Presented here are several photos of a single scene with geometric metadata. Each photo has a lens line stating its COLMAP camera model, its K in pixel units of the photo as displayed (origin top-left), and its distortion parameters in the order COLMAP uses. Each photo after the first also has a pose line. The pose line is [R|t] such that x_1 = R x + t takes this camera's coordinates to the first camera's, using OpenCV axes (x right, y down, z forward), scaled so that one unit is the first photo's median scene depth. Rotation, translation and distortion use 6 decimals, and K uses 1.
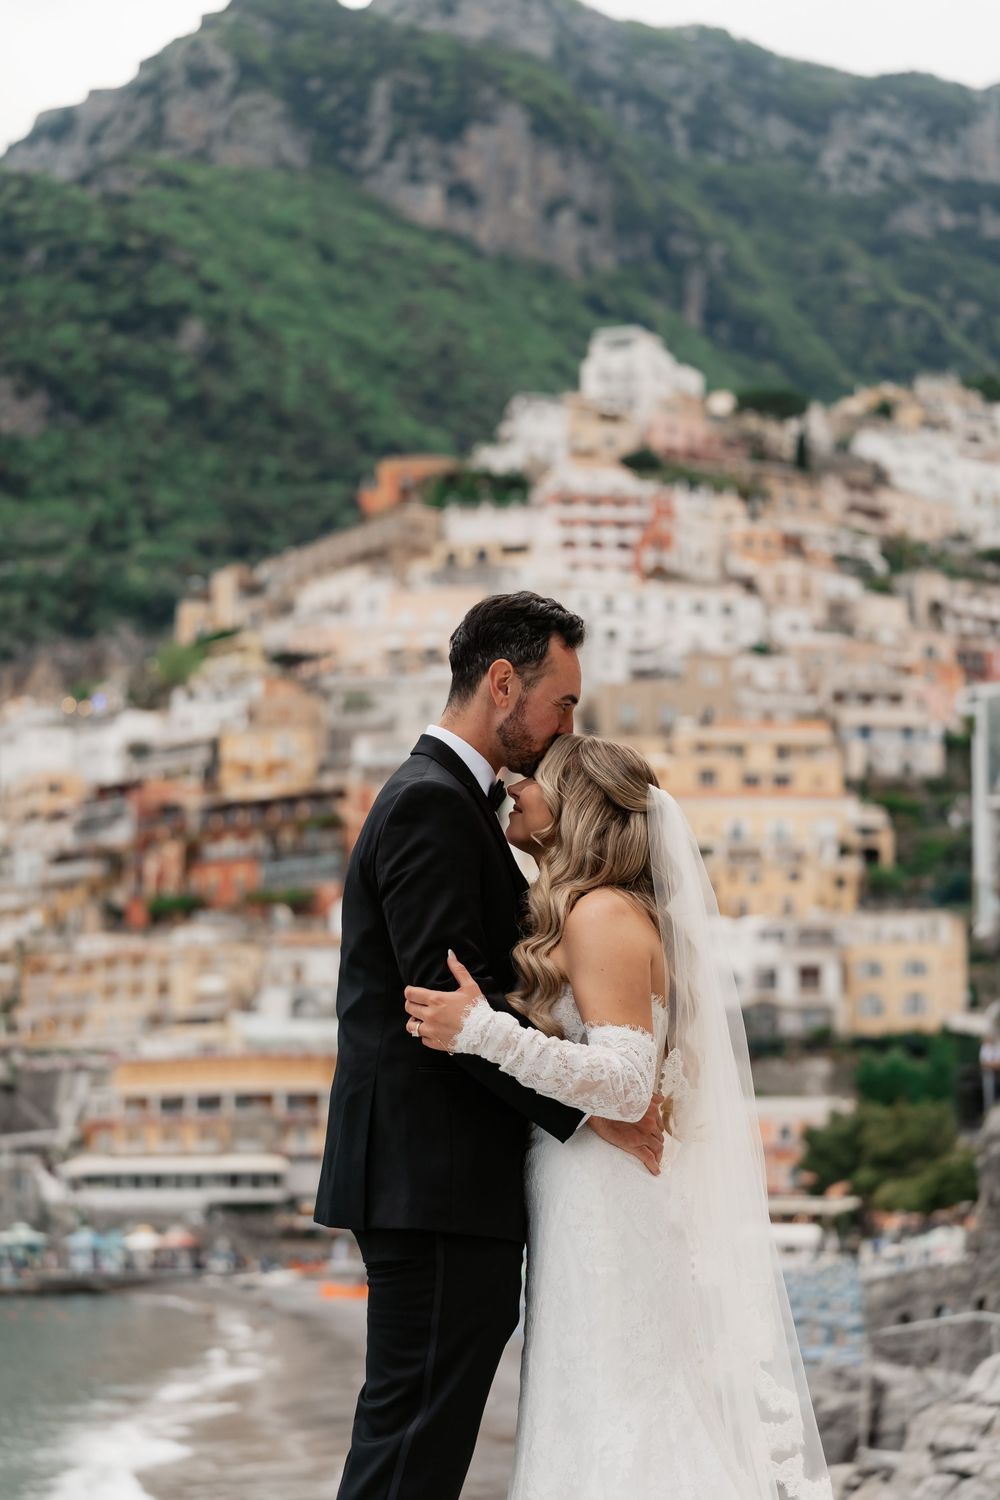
lens RADIAL K [[3352.5, 0, 458.6], [0, 3352.5, 786.4], [0, 0, 1]] dist [0.349461, 0.000000]
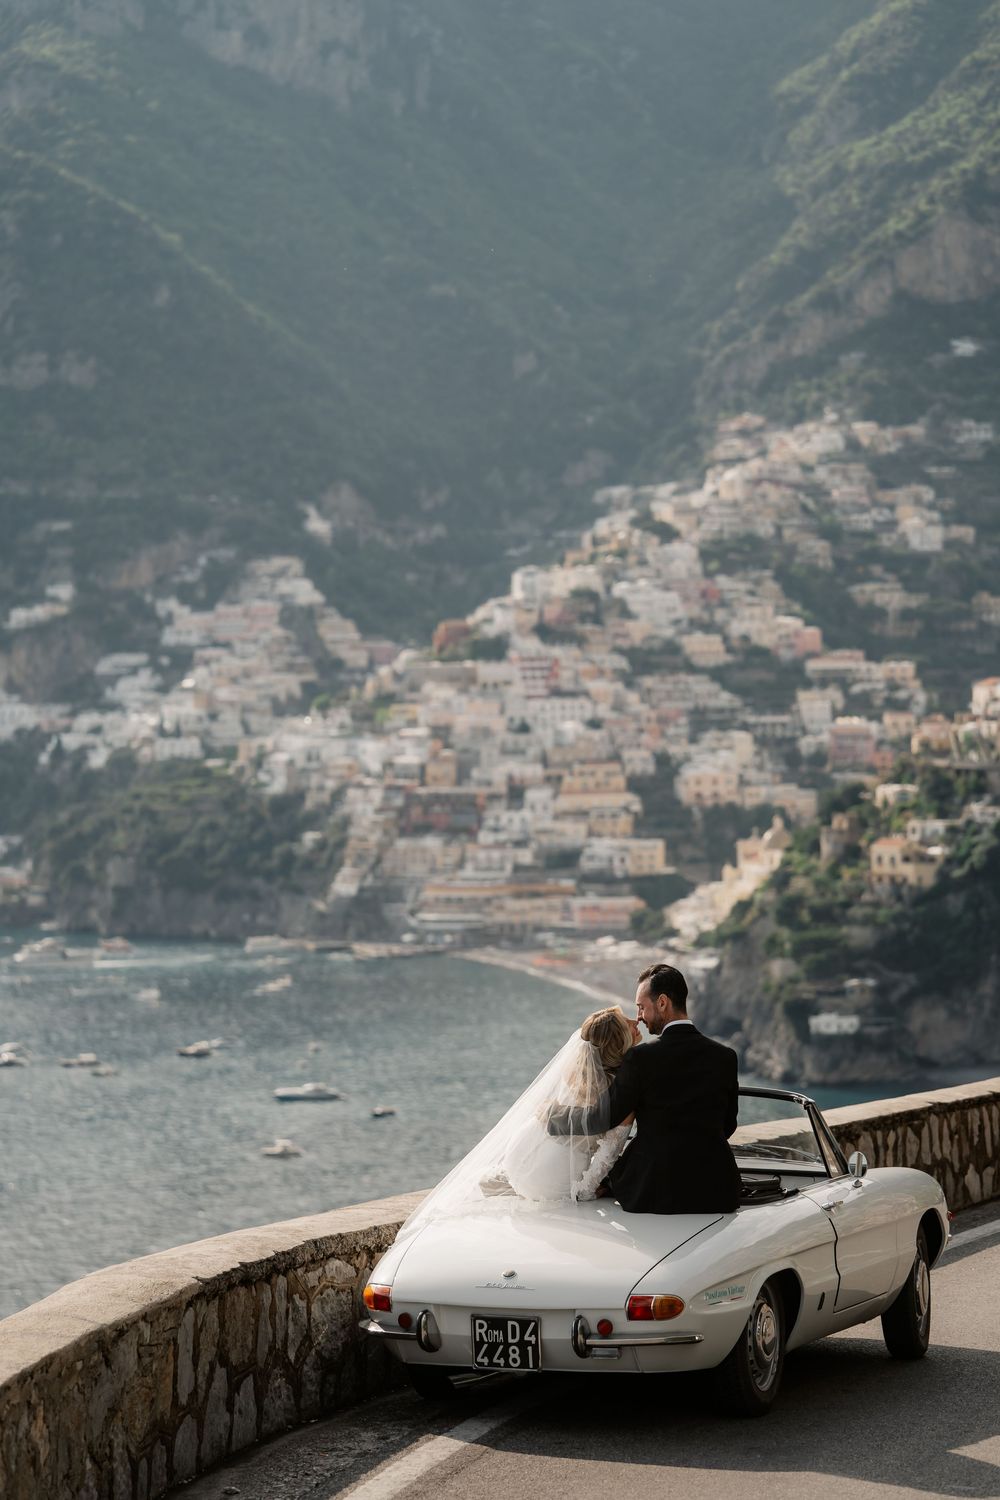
lens RADIAL K [[3800.2, 0, 489.9], [0, 3800.2, 761.9], [0, 0, 1]] dist [0.785737, 0.000000]
pose [[0.992710, -0.020756, 0.118729, -0.368796], [0.003085, 0.989113, 0.147124, -0.460558], [-0.120490, -0.145685, 0.981966, -2.113376]]
